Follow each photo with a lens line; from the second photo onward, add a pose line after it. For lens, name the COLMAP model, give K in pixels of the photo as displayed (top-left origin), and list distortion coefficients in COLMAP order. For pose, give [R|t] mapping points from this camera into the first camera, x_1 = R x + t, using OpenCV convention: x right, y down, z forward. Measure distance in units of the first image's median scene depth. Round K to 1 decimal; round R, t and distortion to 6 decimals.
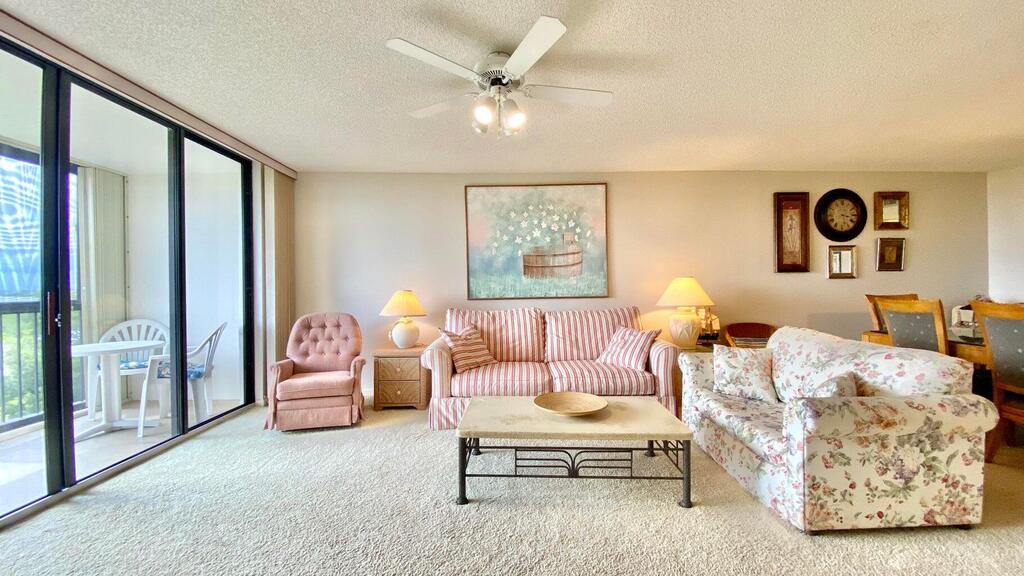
lens RADIAL K [[416.6, 0, 510.2], [0, 416.6, 290.1], [0, 0, 1]] dist [0.009618, -0.016335]
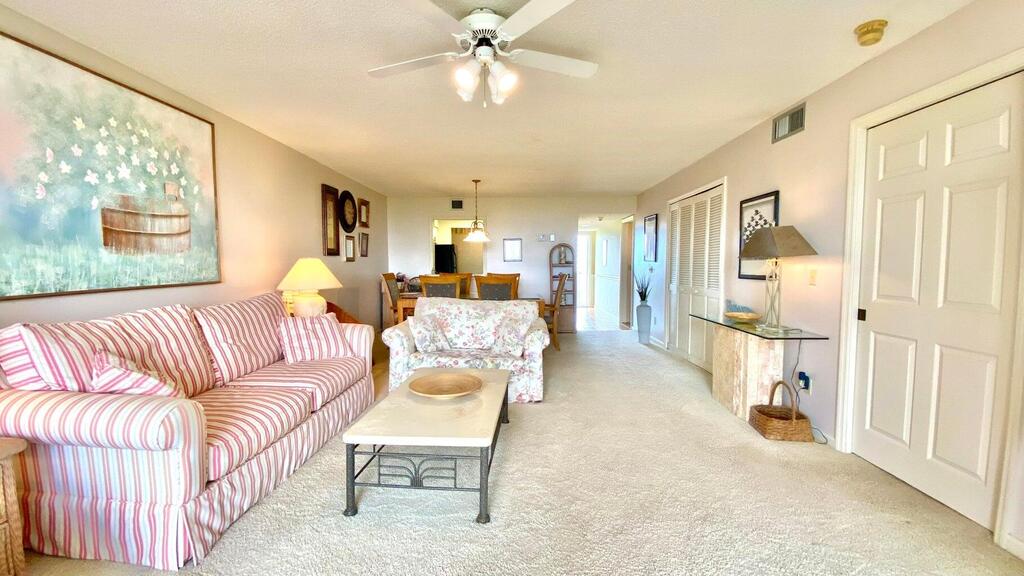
lens RADIAL K [[416.6, 0, 510.2], [0, 416.6, 290.1], [0, 0, 1]] dist [0.009618, -0.016335]
pose [[0.013567, -0.053902, 0.998454, -0.488431], [0.007366, 0.998524, 0.053805, -0.005428], [-0.999881, 0.006625, 0.013944, 0.480263]]
